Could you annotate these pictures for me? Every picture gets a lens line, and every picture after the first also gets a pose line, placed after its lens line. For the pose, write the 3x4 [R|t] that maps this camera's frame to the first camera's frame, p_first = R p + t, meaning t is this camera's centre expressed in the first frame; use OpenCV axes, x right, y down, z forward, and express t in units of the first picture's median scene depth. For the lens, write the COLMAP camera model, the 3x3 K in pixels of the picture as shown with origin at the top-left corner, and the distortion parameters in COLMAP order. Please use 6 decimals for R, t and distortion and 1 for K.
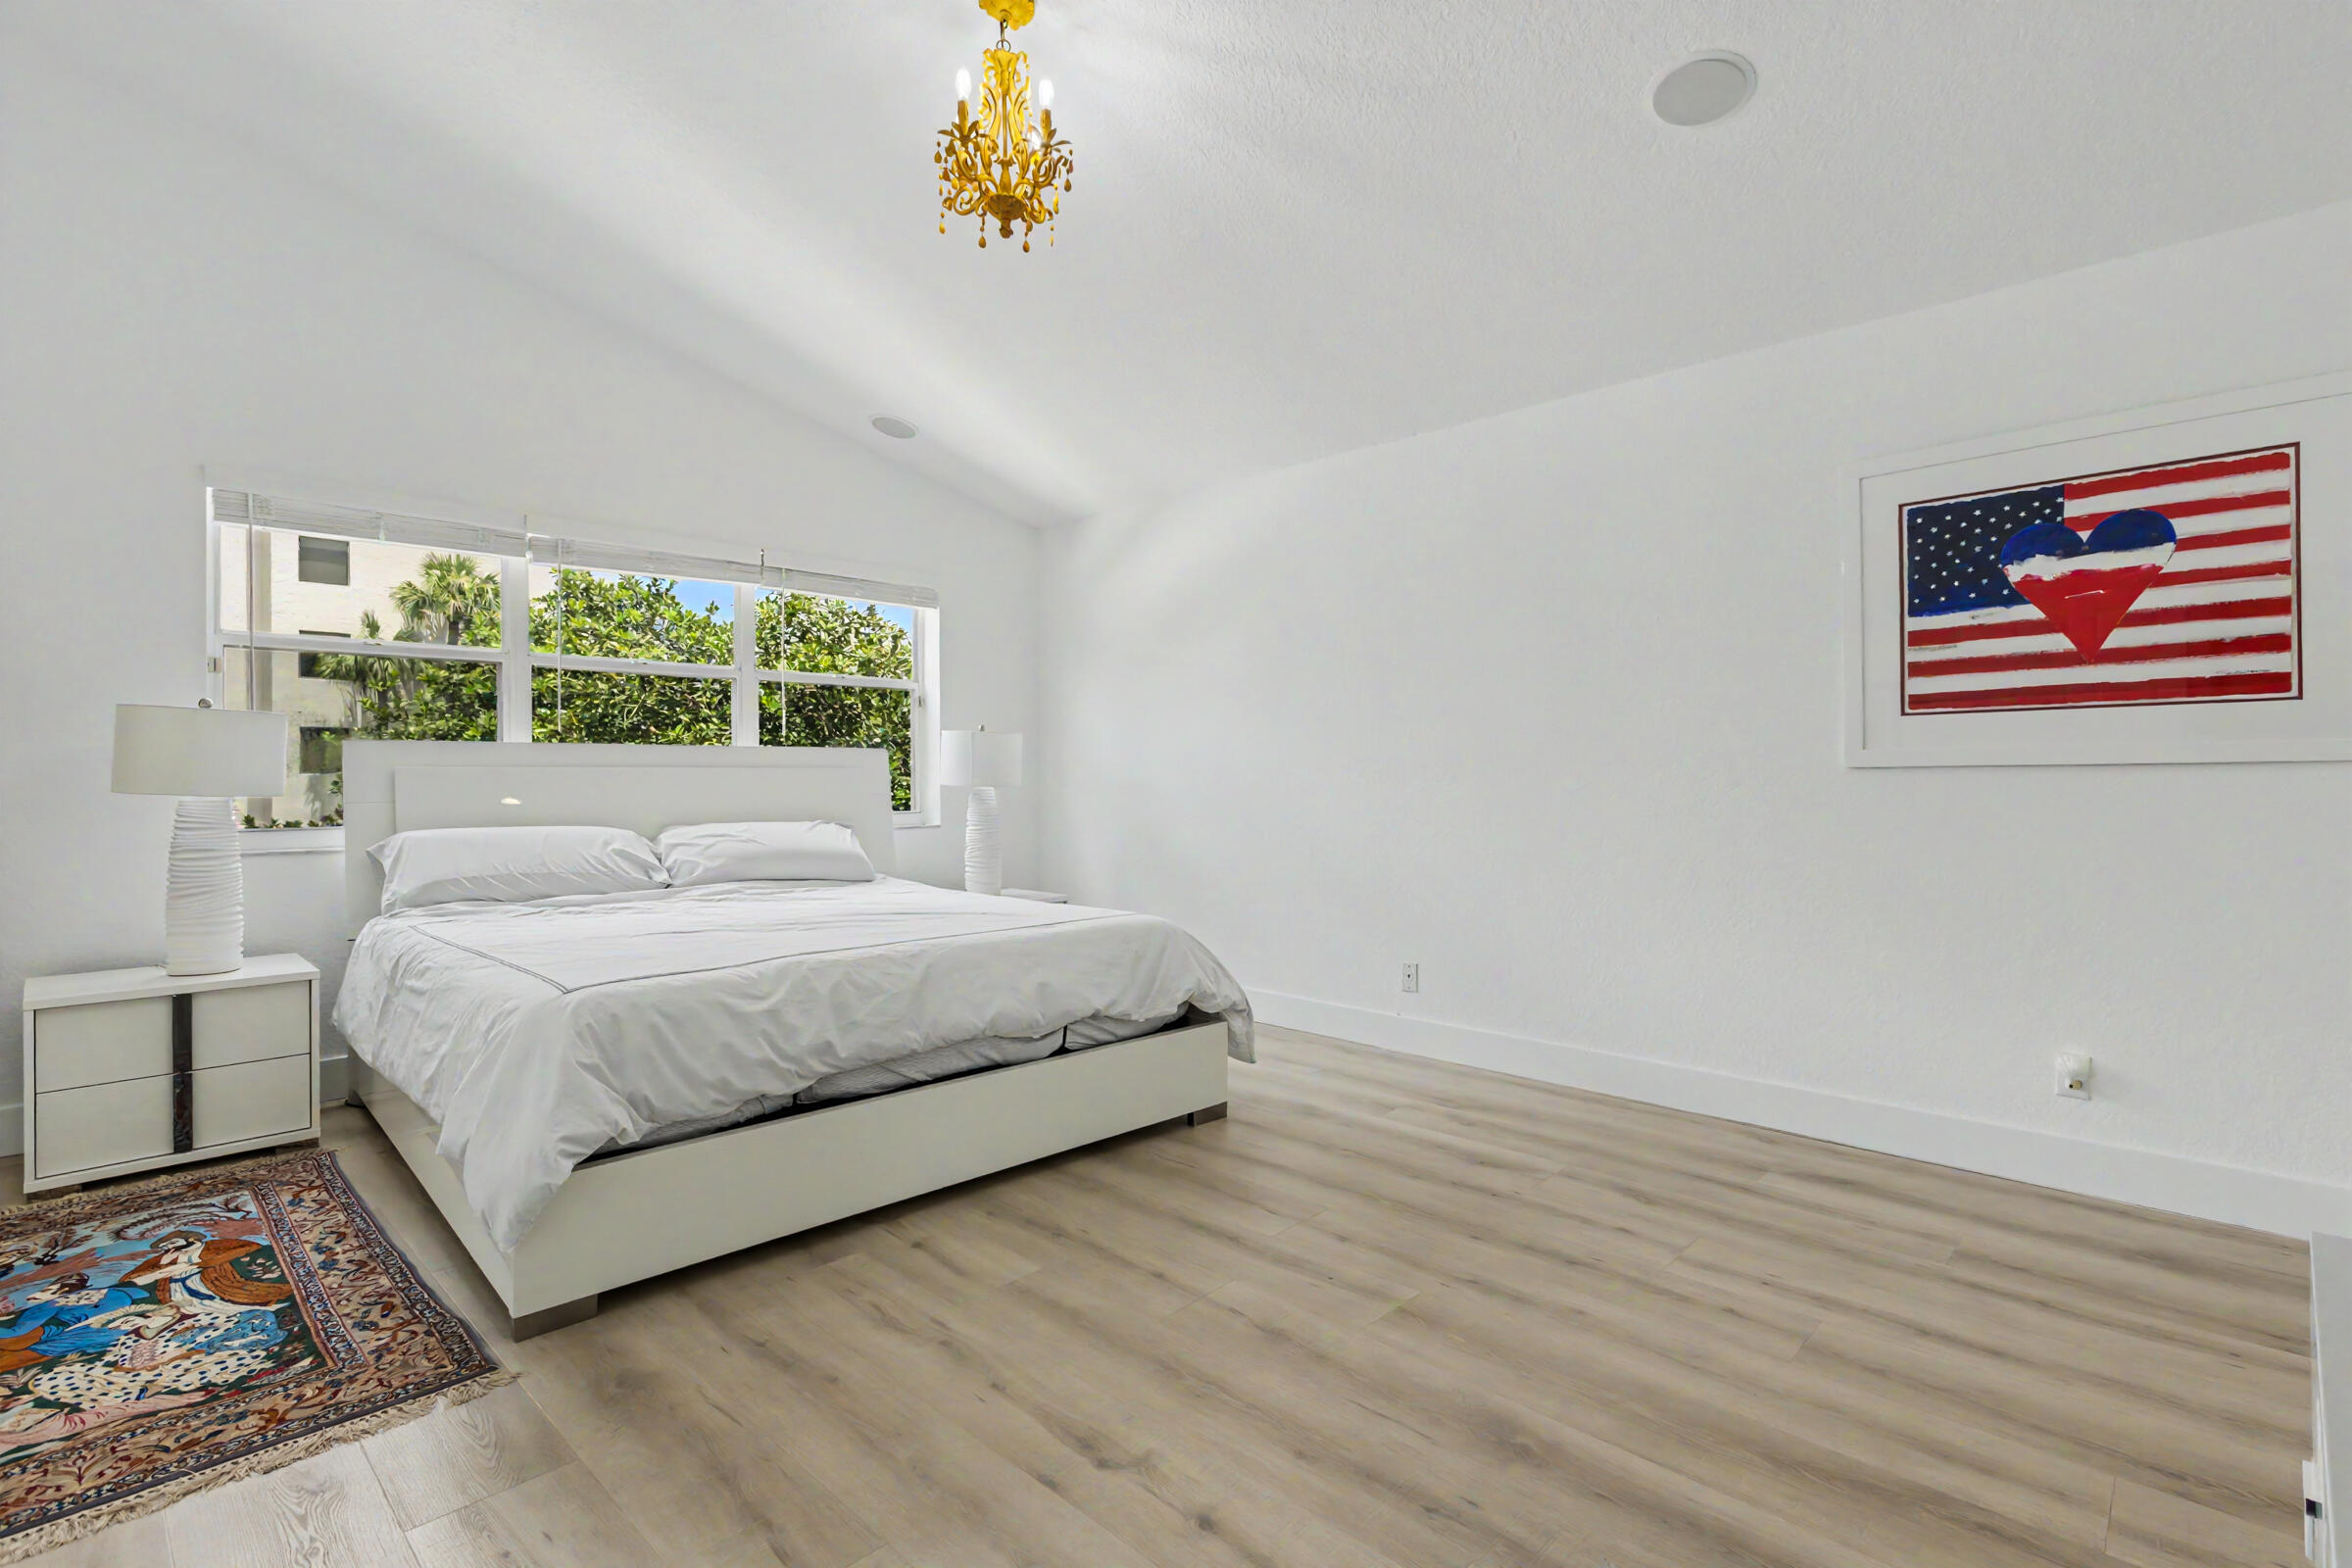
lens RADIAL K [[1085.6, 0, 1180.1], [0, 1085.6, 781.7], [0, 0, 1]] dist [0.006175, -0.001430]
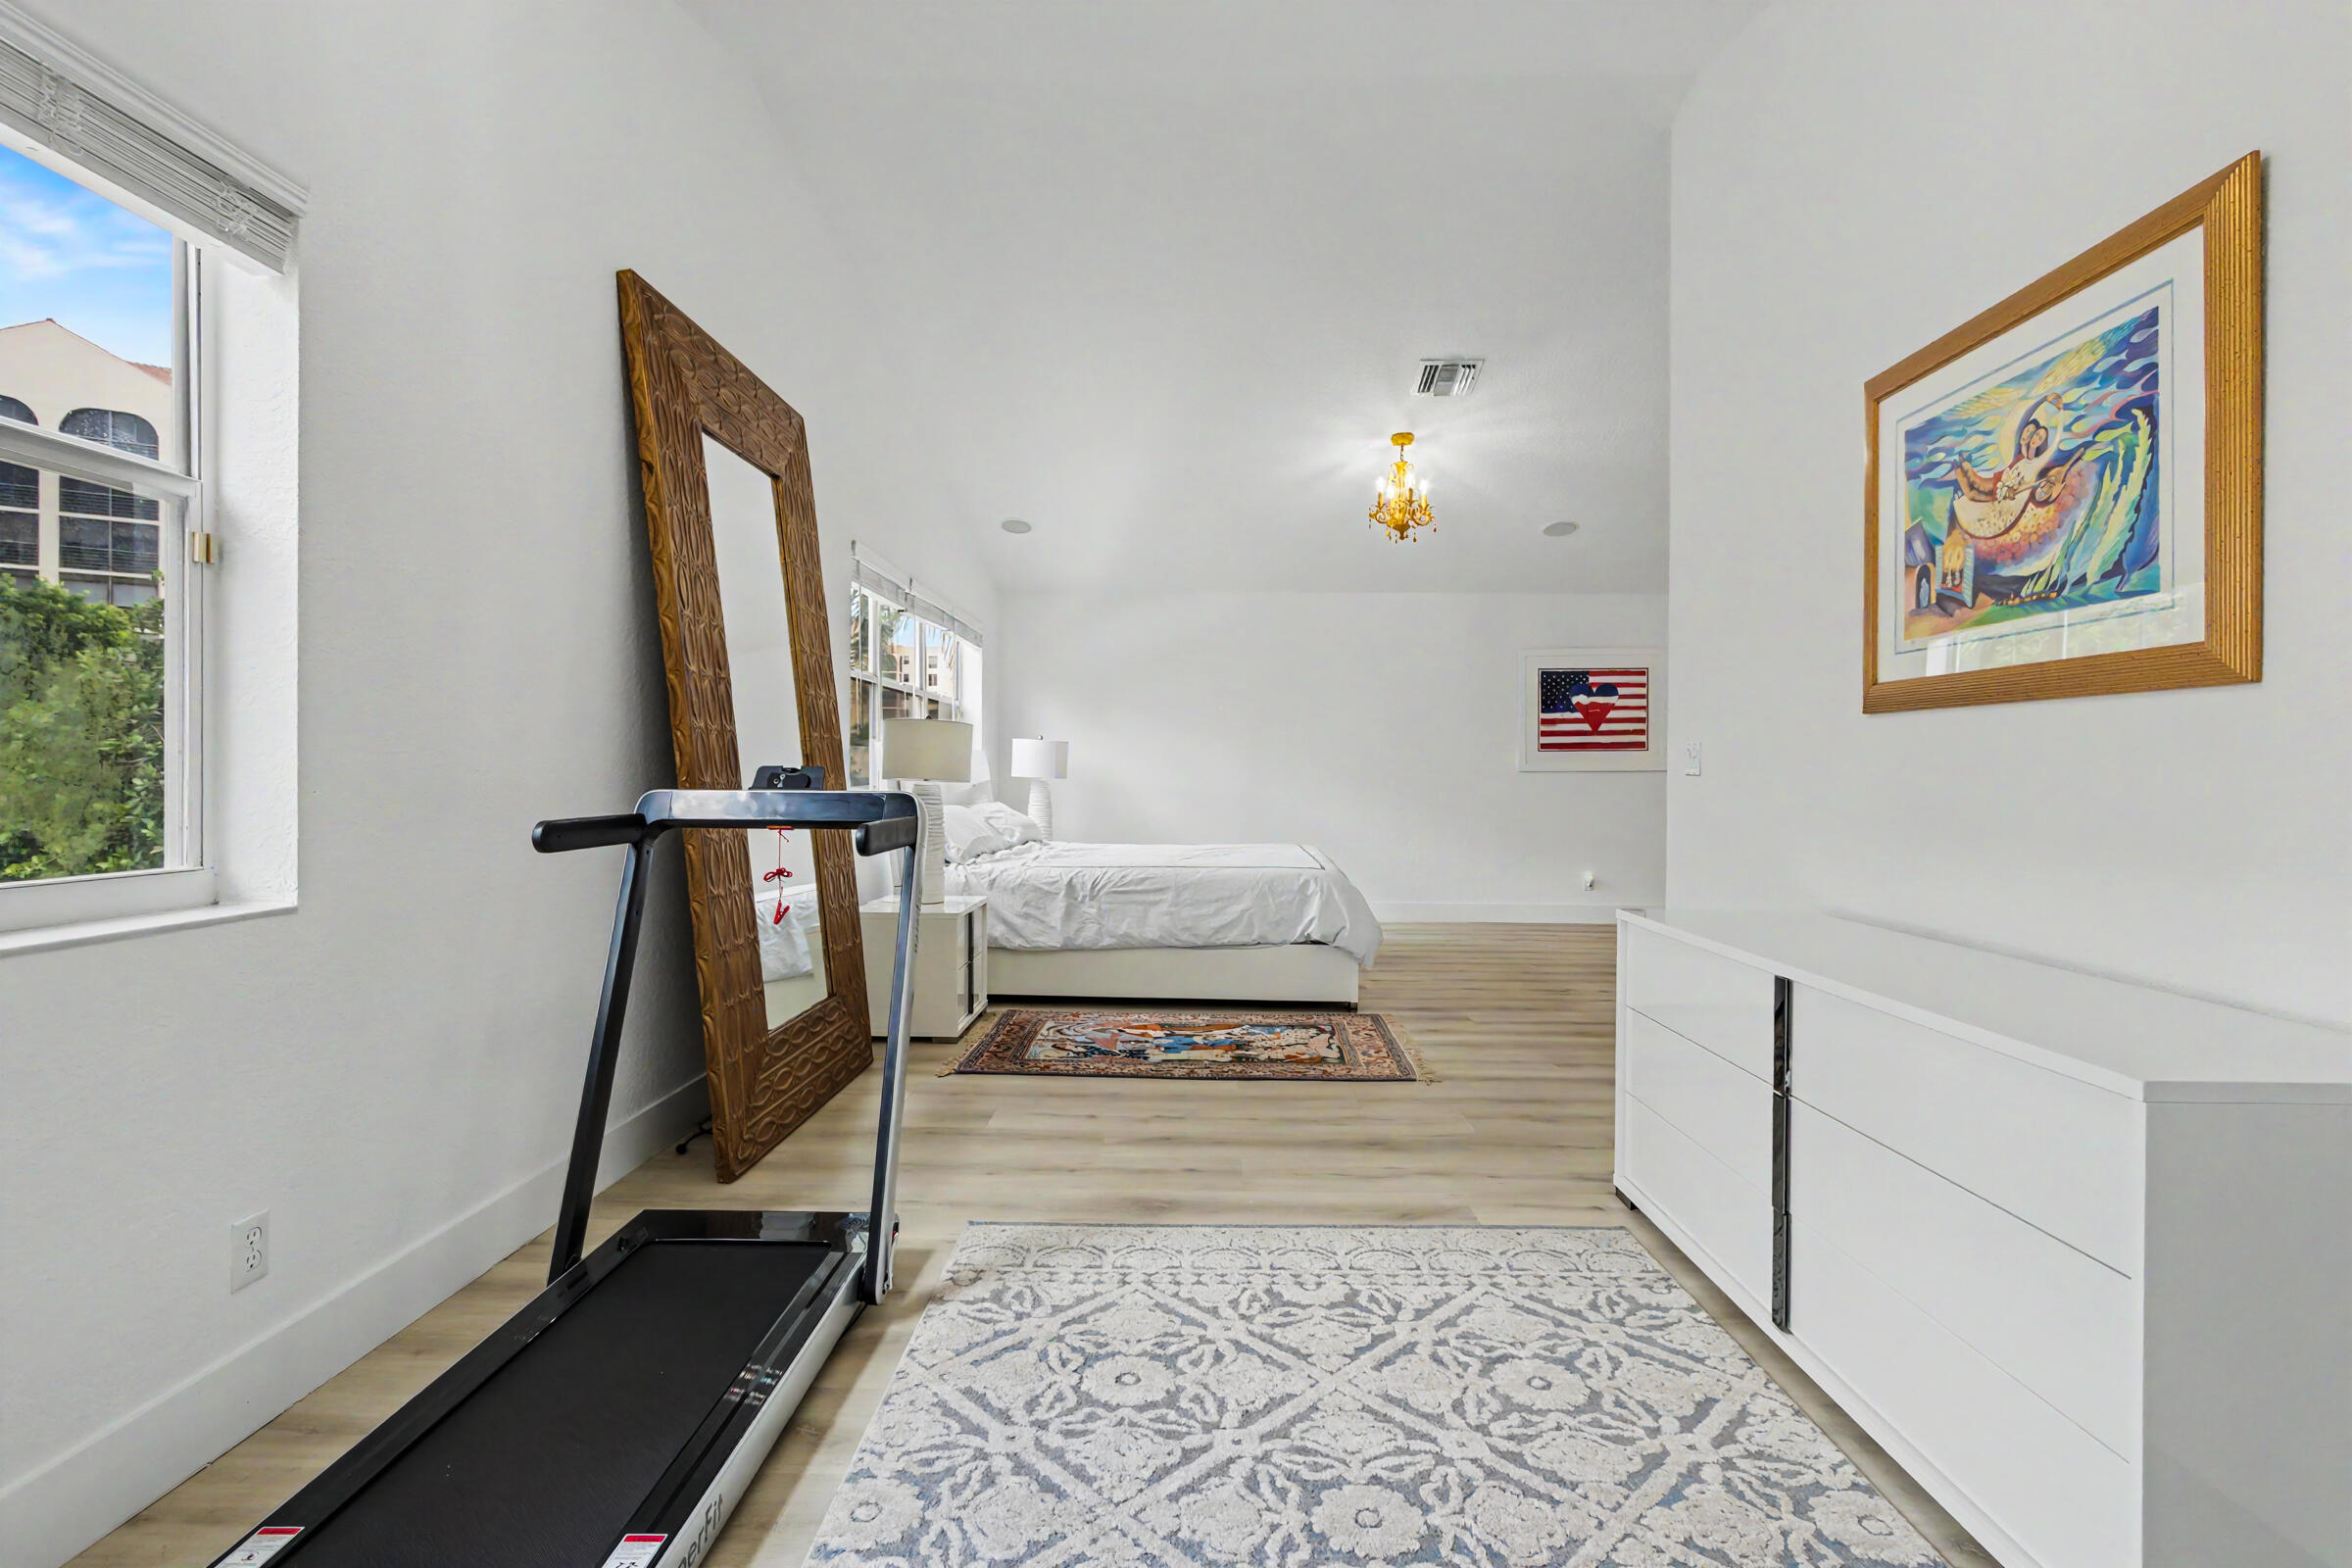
lens RADIAL K [[1085.6, 0, 1172.2], [0, 1085.6, 777.5], [0, 0, 1]] dist [0.006175, -0.001430]
pose [[0.737154, -0.002535, 0.675720, -1.866556], [-0.000881, 0.999989, 0.004713, -0.011301], [-0.675724, -0.004070, 0.737144, -0.332286]]
